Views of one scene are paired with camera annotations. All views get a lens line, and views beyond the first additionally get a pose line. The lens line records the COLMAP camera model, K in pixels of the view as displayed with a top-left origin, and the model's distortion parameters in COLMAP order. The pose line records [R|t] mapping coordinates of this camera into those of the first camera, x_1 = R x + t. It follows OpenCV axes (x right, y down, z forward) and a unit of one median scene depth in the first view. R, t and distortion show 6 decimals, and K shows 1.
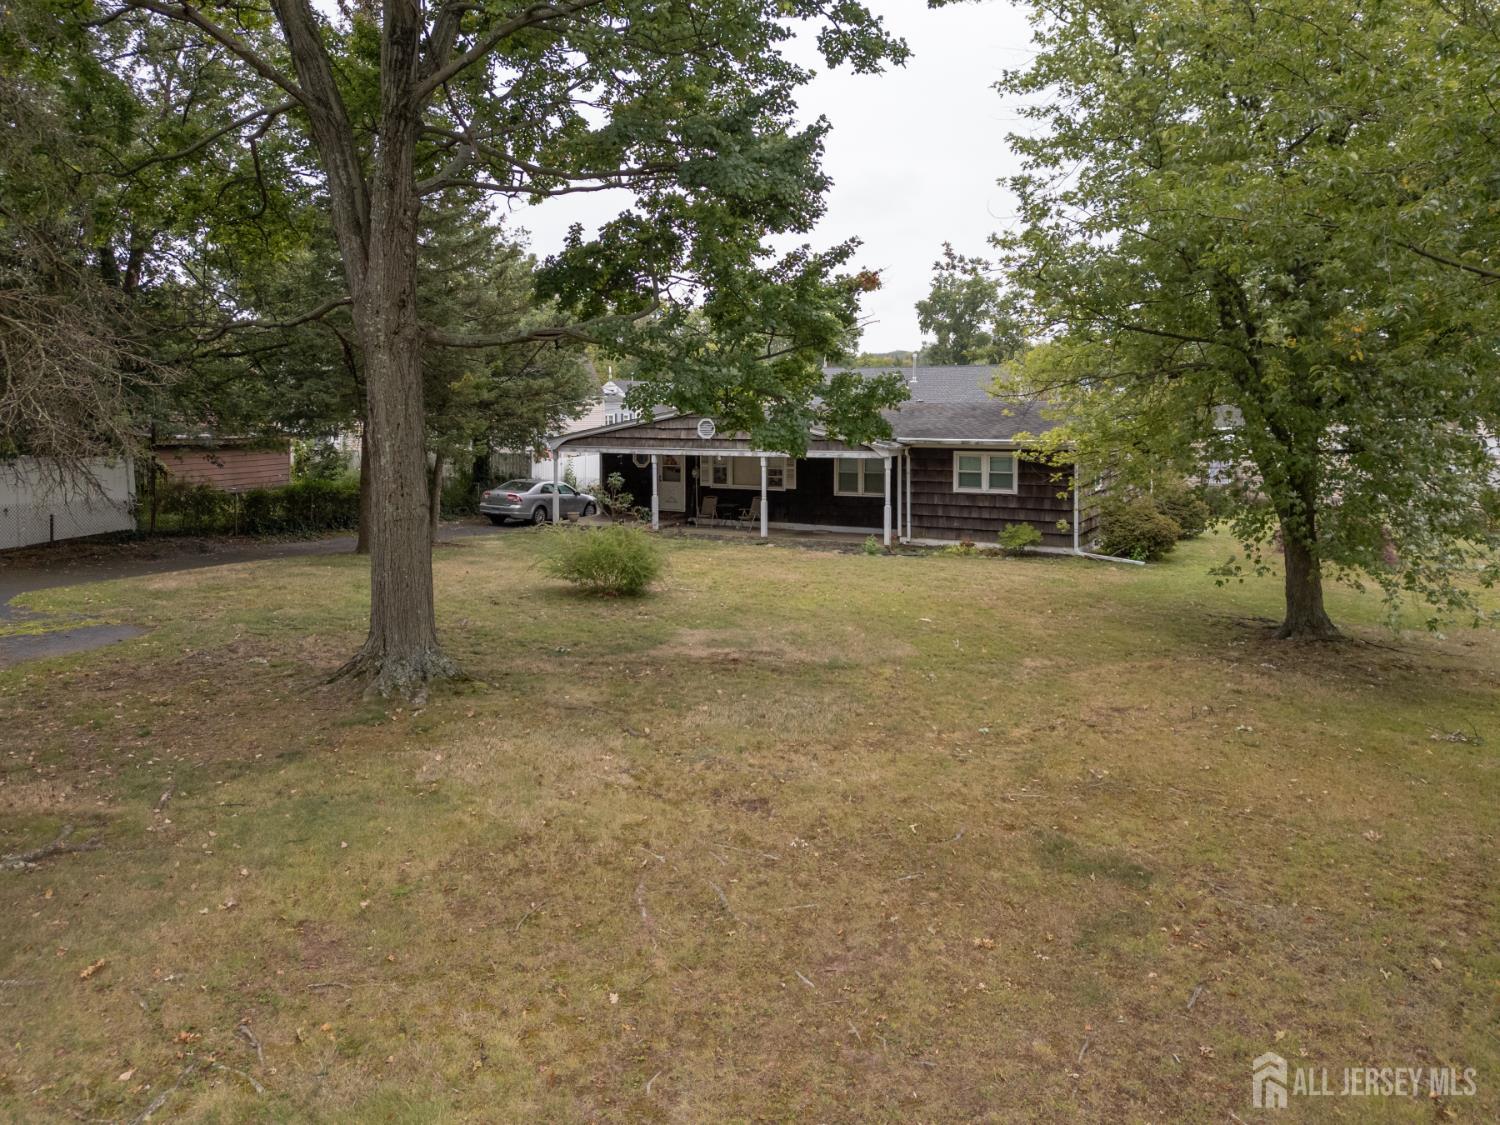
lens RADIAL K [[1182.0, 0, 753.7], [0, 1182.0, 561.4], [0, 0, 1]] dist [0.085147, -0.084716]
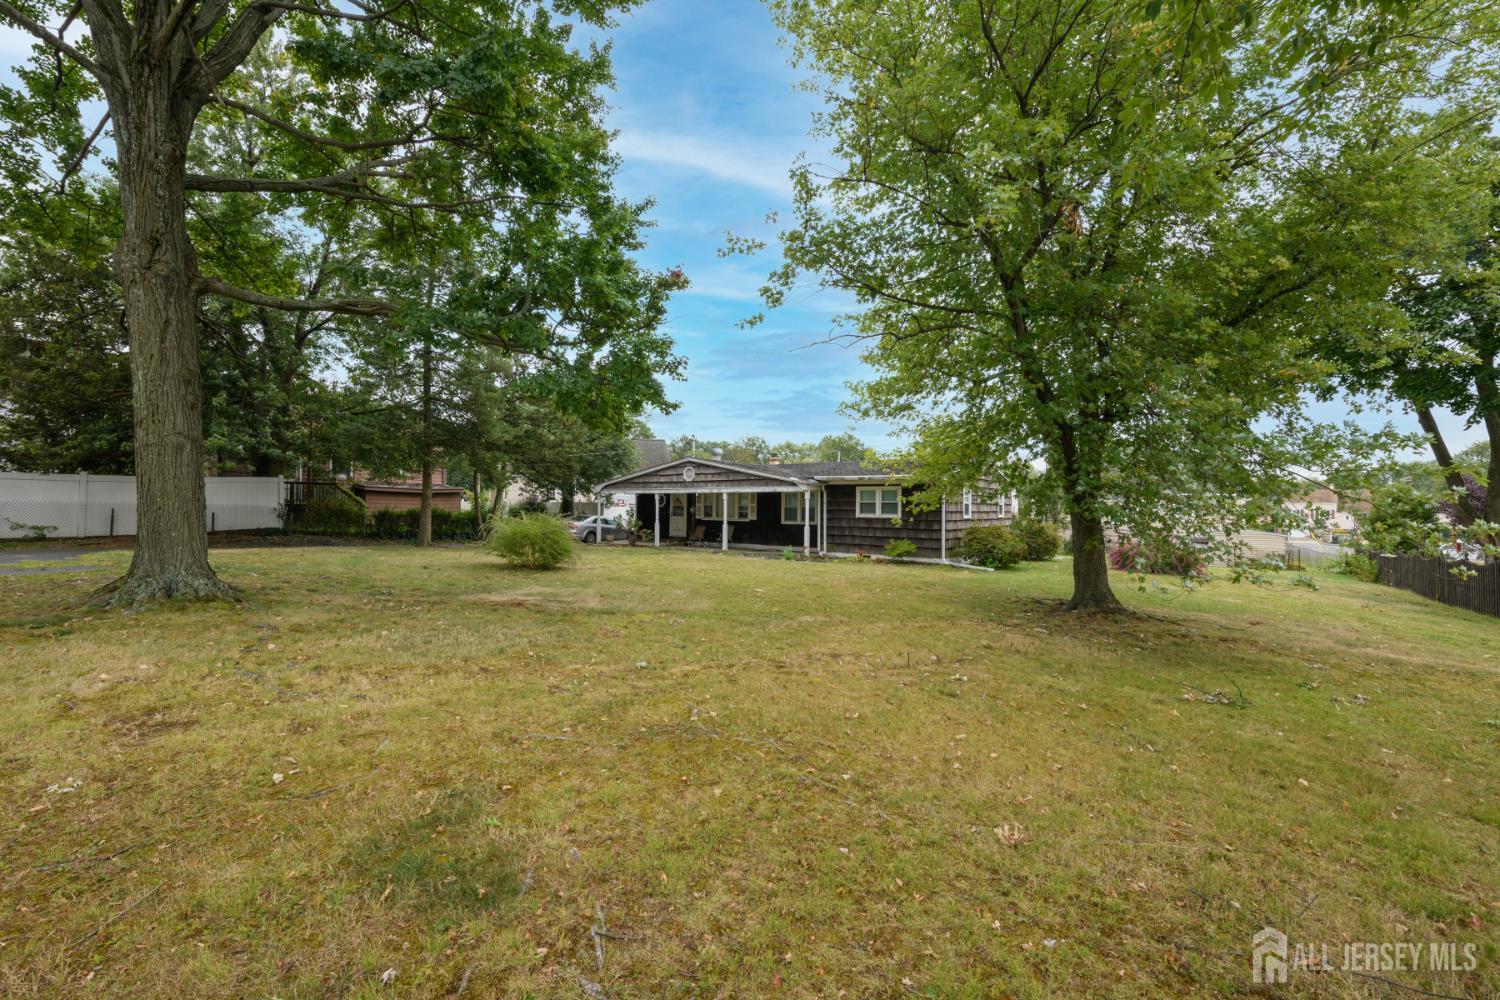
lens RADIAL K [[696.7, 0, 750.0], [0, 696.7, 500.0], [0, 0, 1]] dist [-0.000966, 0.000169]
pose [[0.992785, 0.017252, -0.118661, 0.148366], [-0.034628, 0.988682, -0.145978, 0.042671], [0.114800, 0.149034, 0.982146, 0.220299]]
